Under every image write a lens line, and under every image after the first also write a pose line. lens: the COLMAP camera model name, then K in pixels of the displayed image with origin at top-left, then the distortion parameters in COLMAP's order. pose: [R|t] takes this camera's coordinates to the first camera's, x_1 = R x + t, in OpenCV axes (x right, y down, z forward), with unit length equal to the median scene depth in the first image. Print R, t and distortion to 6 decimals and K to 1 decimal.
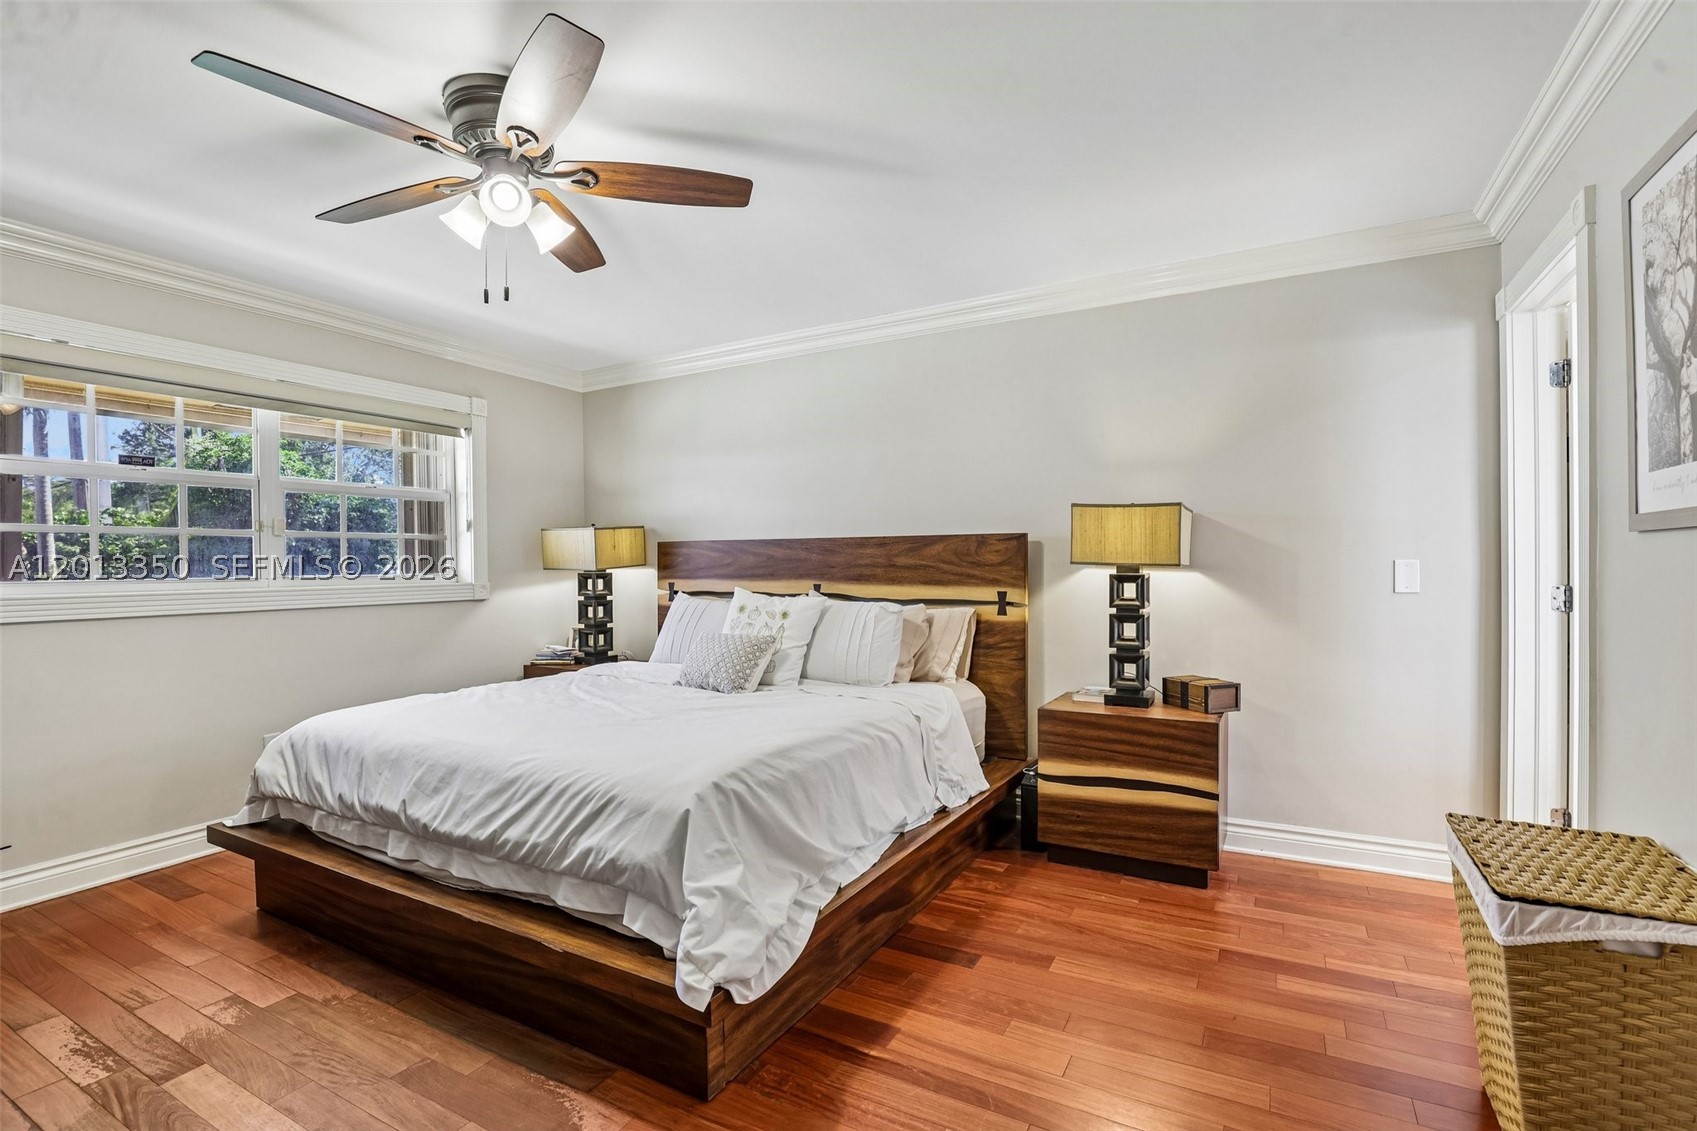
lens RADIAL K [[775.6, 0, 848.7], [0, 775.6, 571.5], [0, 0, 1]] dist [-0.034939, 0.004712]
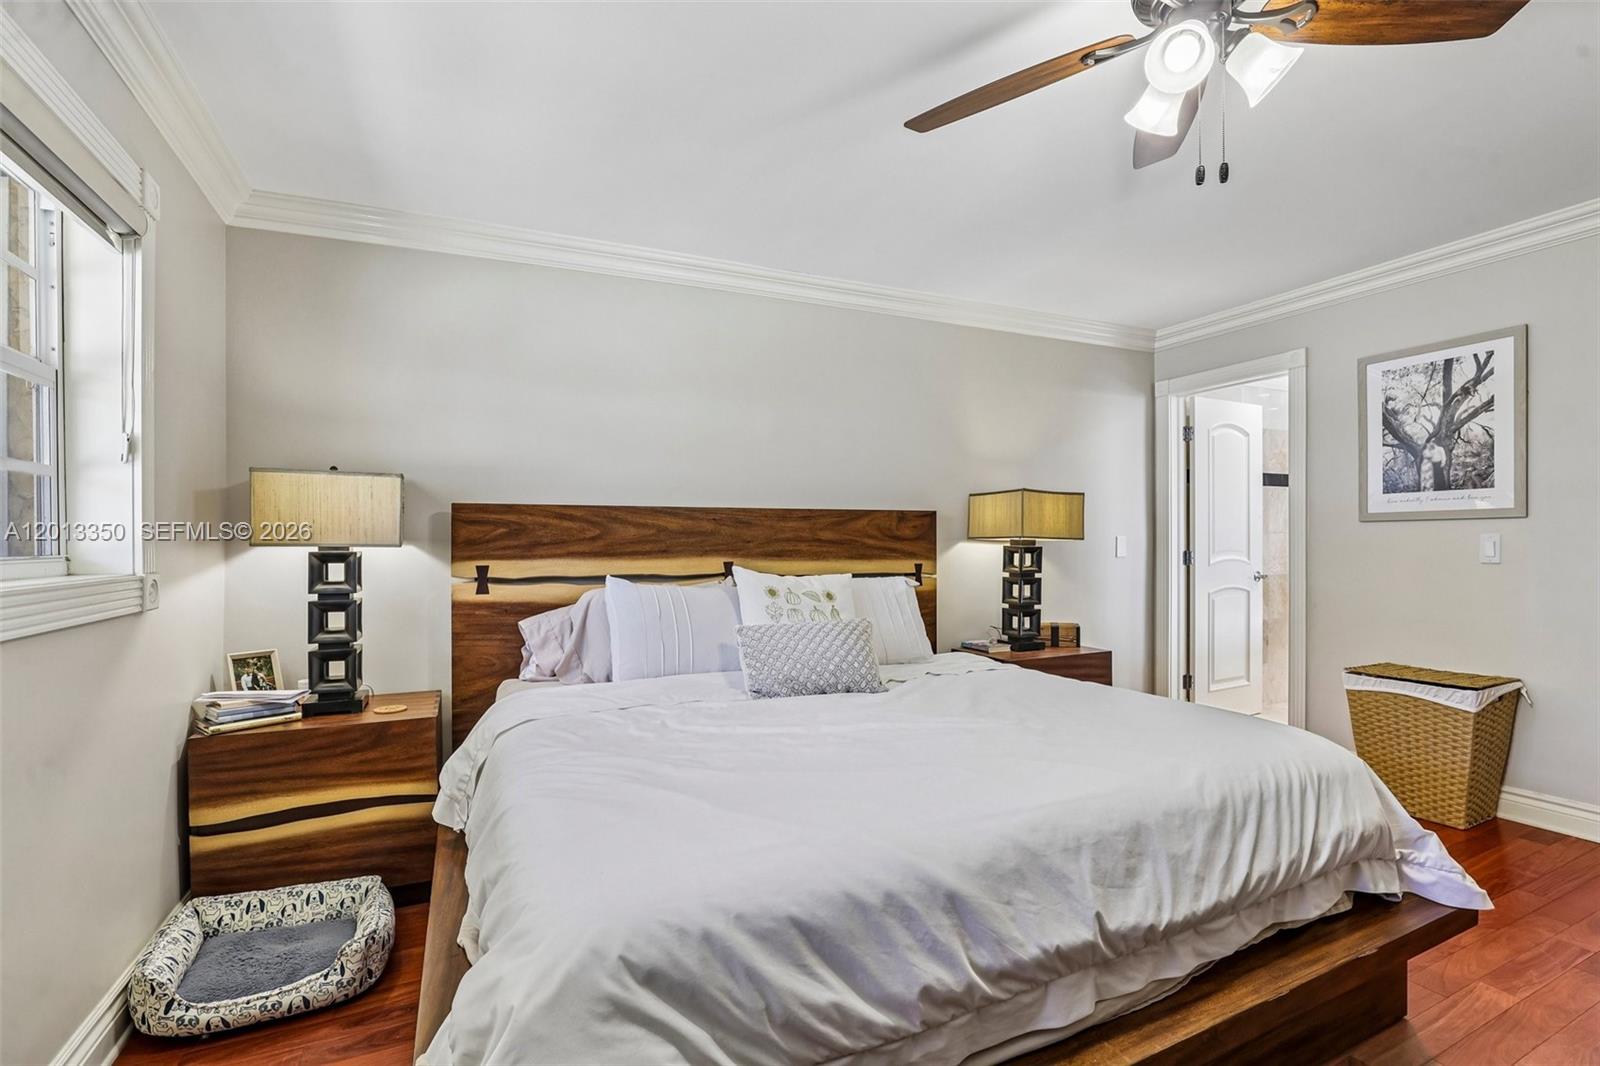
lens RADIAL K [[731.2, 0, 806.7], [0, 731.2, 544.2], [0, 0, 1]] dist [-0.034939, 0.004712]
pose [[0.582718, 0.001884, 0.812672, -0.740563], [0.012310, 0.999862, -0.011145, 0.007860], [-0.812581, 0.016498, 0.582615, 0.536027]]
